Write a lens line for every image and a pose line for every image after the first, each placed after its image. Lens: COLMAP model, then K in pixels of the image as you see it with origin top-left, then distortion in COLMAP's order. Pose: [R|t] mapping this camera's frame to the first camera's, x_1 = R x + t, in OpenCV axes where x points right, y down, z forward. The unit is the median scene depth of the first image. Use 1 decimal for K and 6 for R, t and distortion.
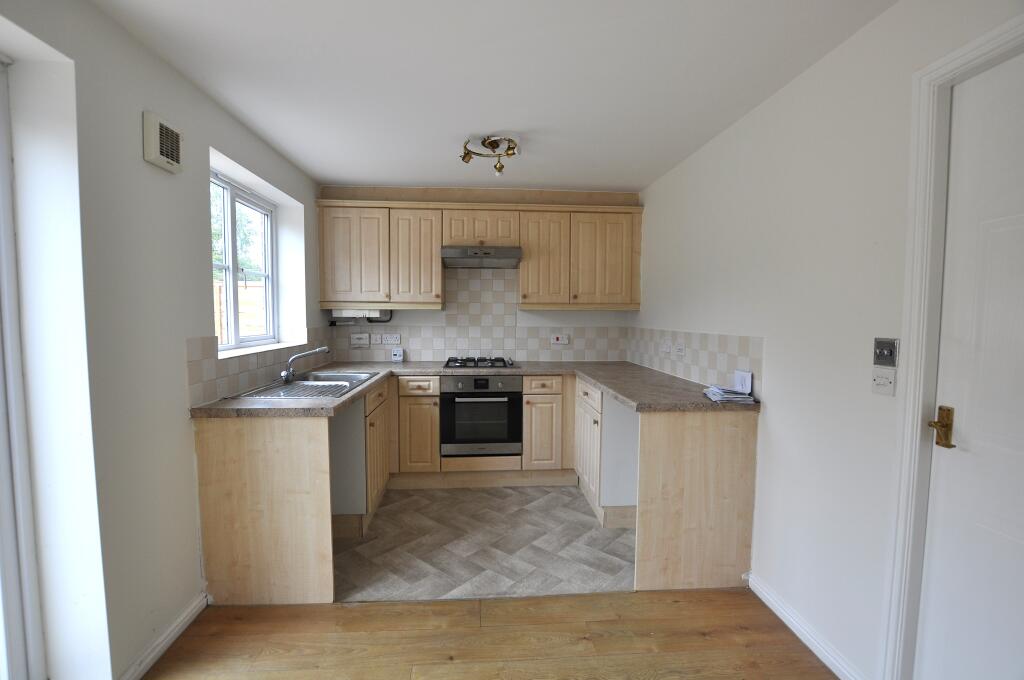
lens RADIAL K [[458.9, 0, 510.3], [0, 458.9, 344.5], [0, 0, 1]] dist [-0.033859, 0.006940]
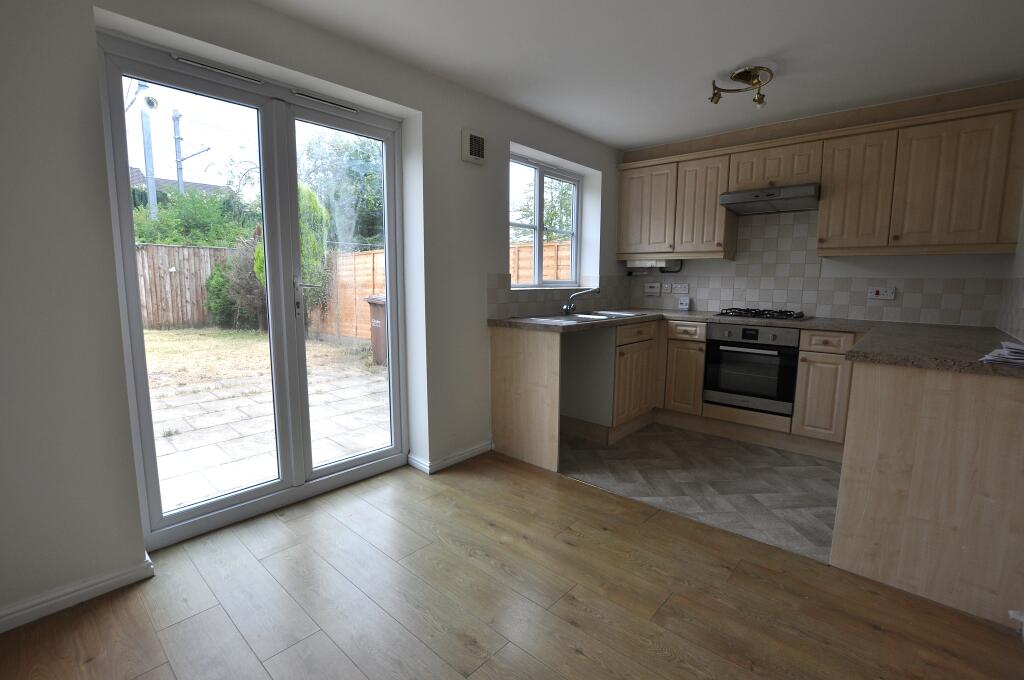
lens RADIAL K [[458.9, 0, 510.3], [0, 458.9, 344.5], [0, 0, 1]] dist [-0.033859, 0.006940]
pose [[0.696858, 0.102728, -0.709814, 0.266155], [-0.050097, 0.994244, 0.094710, 0.042337], [0.715457, -0.030439, 0.697993, -0.023492]]
